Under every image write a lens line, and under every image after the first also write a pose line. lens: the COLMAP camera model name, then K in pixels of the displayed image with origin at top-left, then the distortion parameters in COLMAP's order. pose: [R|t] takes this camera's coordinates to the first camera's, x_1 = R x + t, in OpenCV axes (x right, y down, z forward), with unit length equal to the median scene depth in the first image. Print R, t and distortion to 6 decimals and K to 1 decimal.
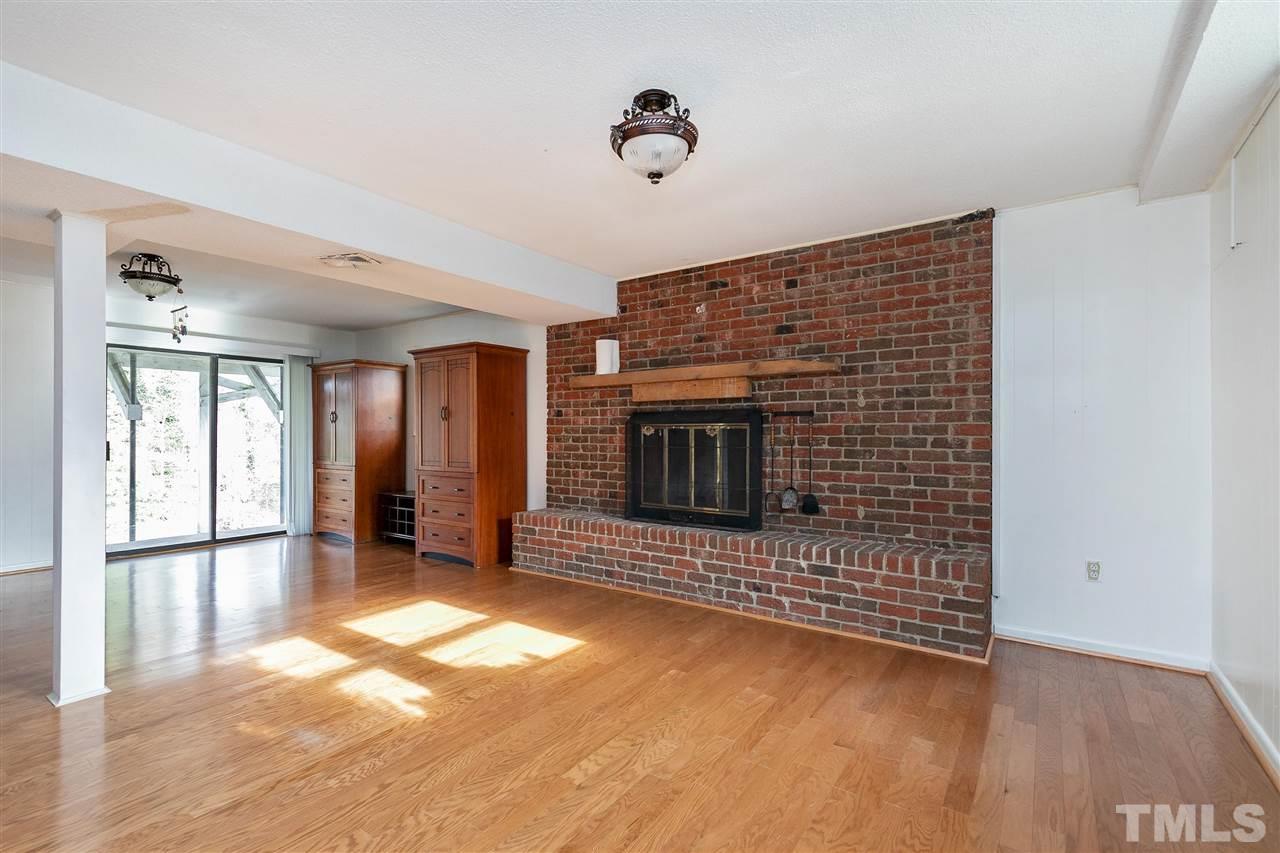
lens RADIAL K [[583.2, 0, 634.8], [0, 583.2, 429.8], [0, 0, 1]] dist [0.007616, 0.000407]
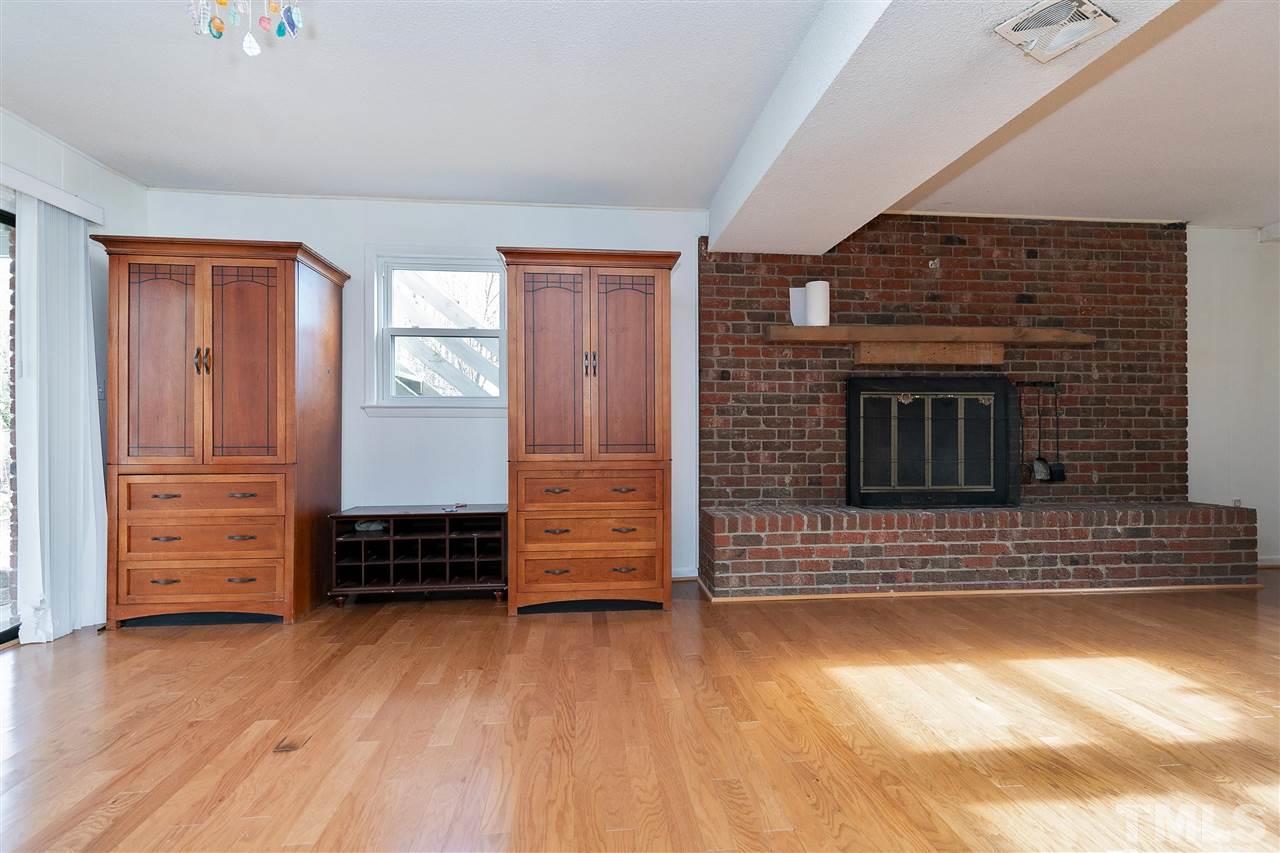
lens RADIAL K [[577.5, 0, 640.0], [0, 577.5, 426.5], [0, 0, 1]] dist [0.006311, -0.000015]
pose [[0.757002, 0.002001, 0.653409, -0.902236], [-0.003313, 0.999994, 0.000776, 0.047377], [-0.653404, -0.002753, 0.757004, 0.699274]]
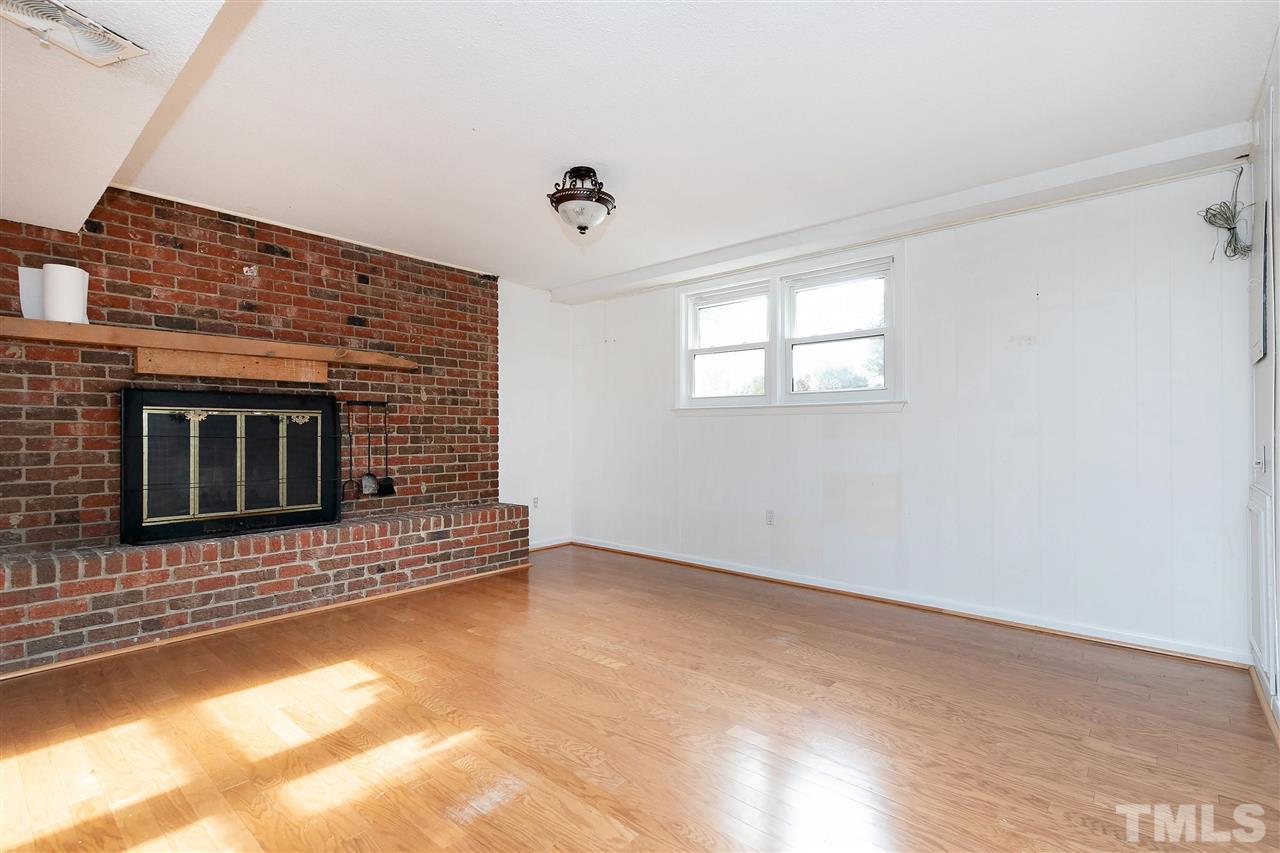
lens RADIAL K [[587.4, 0, 632.3], [0, 587.4, 431.9], [0, 0, 1]] dist [0.002429, -0.000473]
pose [[0.105556, 0.001228, 0.994413, -0.741631], [-0.002656, 0.999996, -0.000953, 0.023863], [-0.994410, -0.002541, 0.105559, 0.415740]]
